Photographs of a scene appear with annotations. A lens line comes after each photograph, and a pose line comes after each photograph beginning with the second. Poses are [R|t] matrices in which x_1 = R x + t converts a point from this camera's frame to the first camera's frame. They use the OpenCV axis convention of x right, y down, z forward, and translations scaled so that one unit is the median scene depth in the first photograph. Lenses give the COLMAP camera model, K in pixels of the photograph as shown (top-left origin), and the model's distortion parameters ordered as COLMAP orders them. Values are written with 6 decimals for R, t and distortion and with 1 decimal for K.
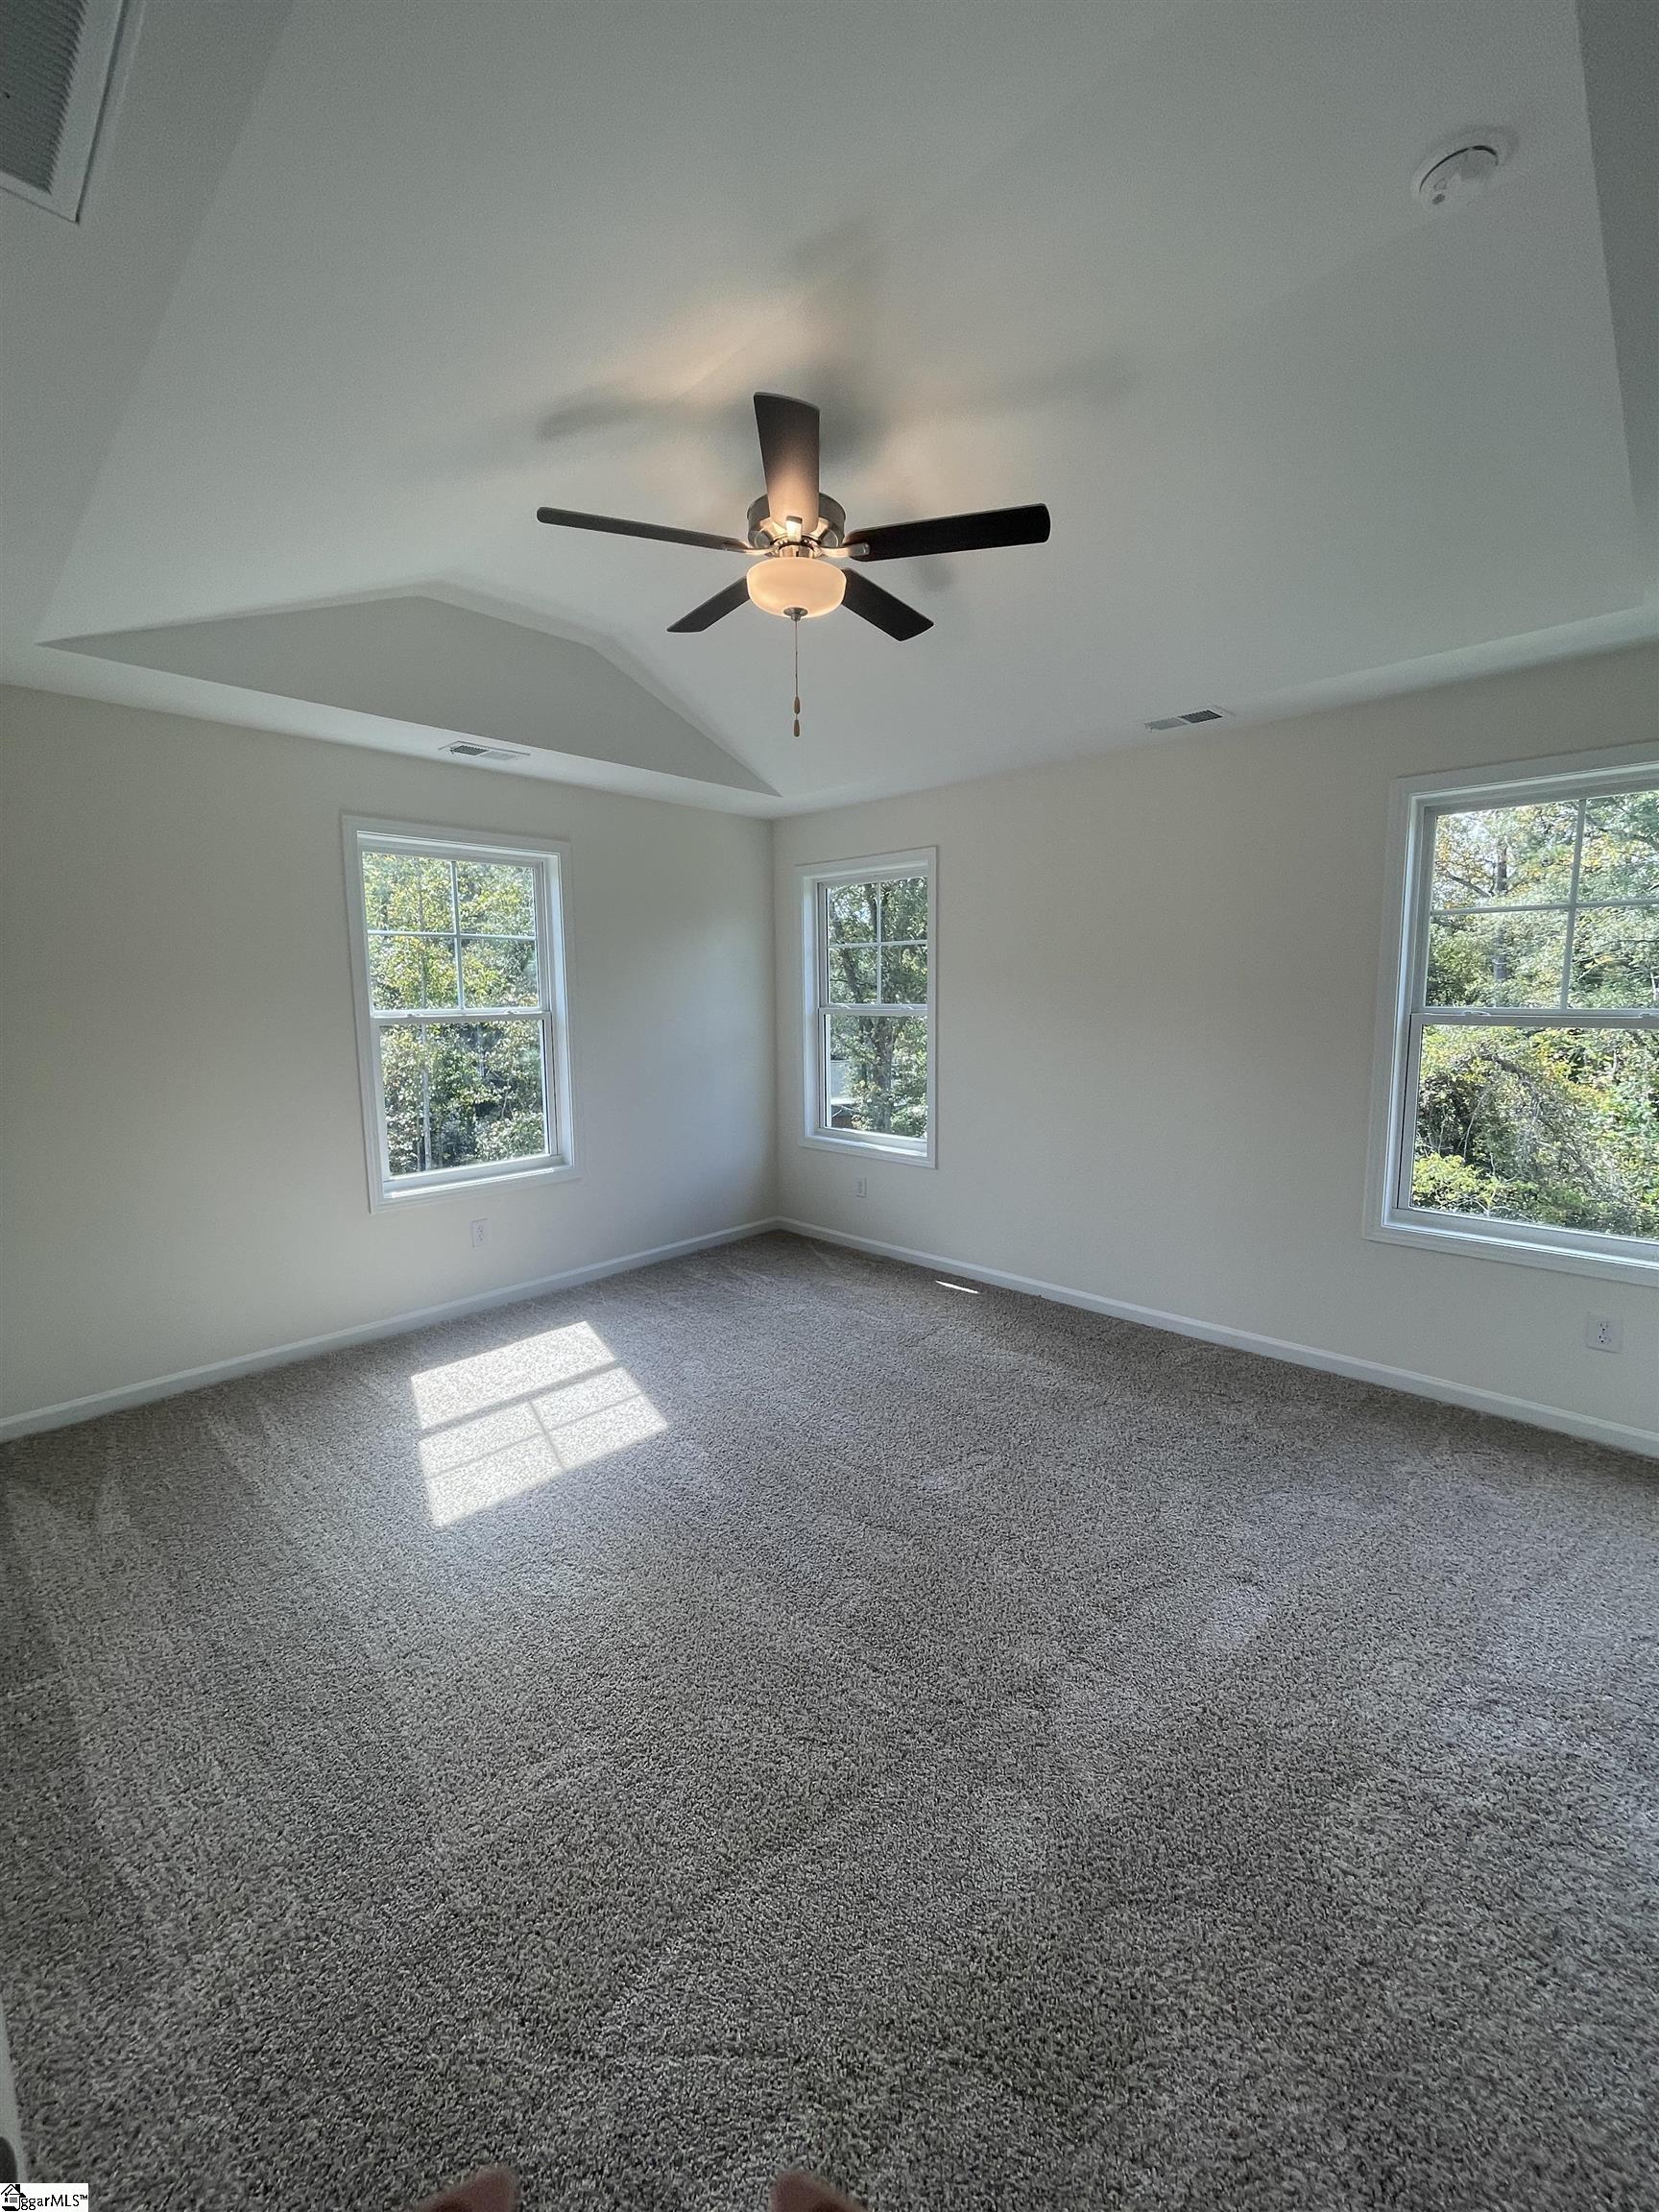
lens RADIAL K [[891.0, 0, 824.2], [0, 891.0, 1093.8], [0, 0, 1]] dist [0.000501, -0.000181]
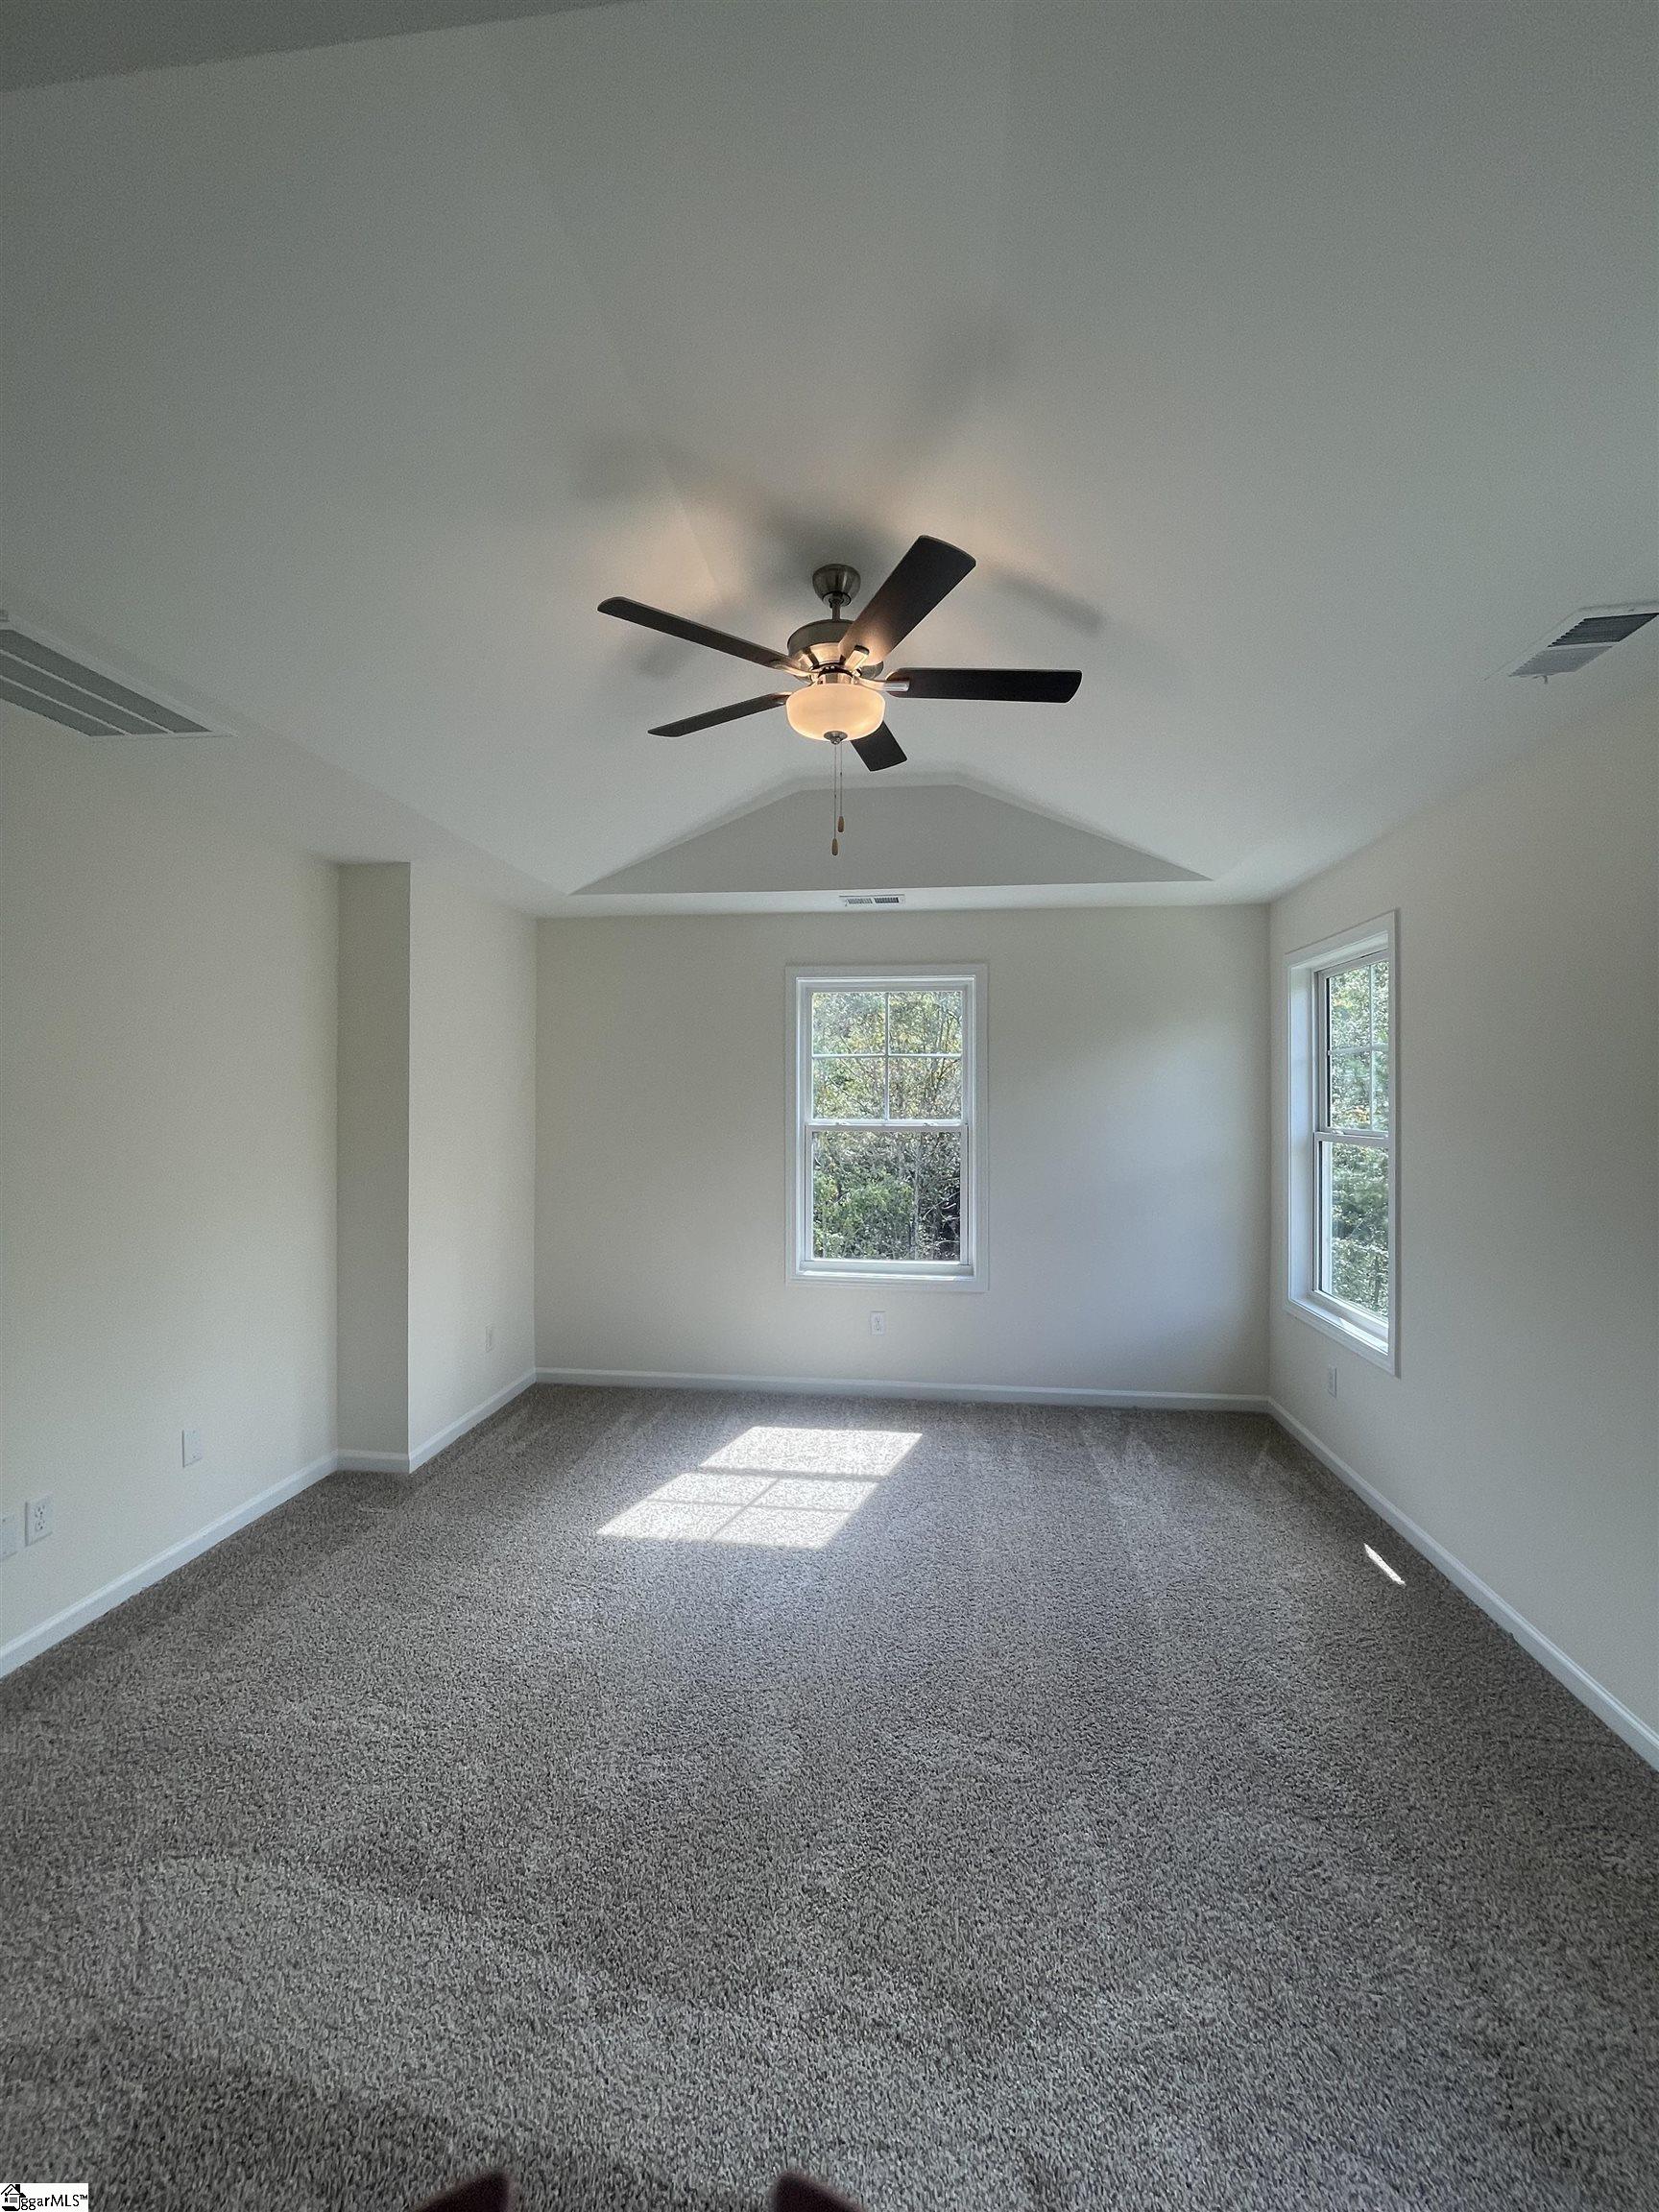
lens RADIAL K [[891.0, 0, 824.2], [0, 891.0, 1093.8], [0, 0, 1]] dist [0.000501, -0.000181]
pose [[0.611323, 0.006406, -0.791355, 0.481576], [-0.105311, 0.991732, -0.073324, -0.040486], [0.784343, 0.128163, 0.606943, 0.274590]]
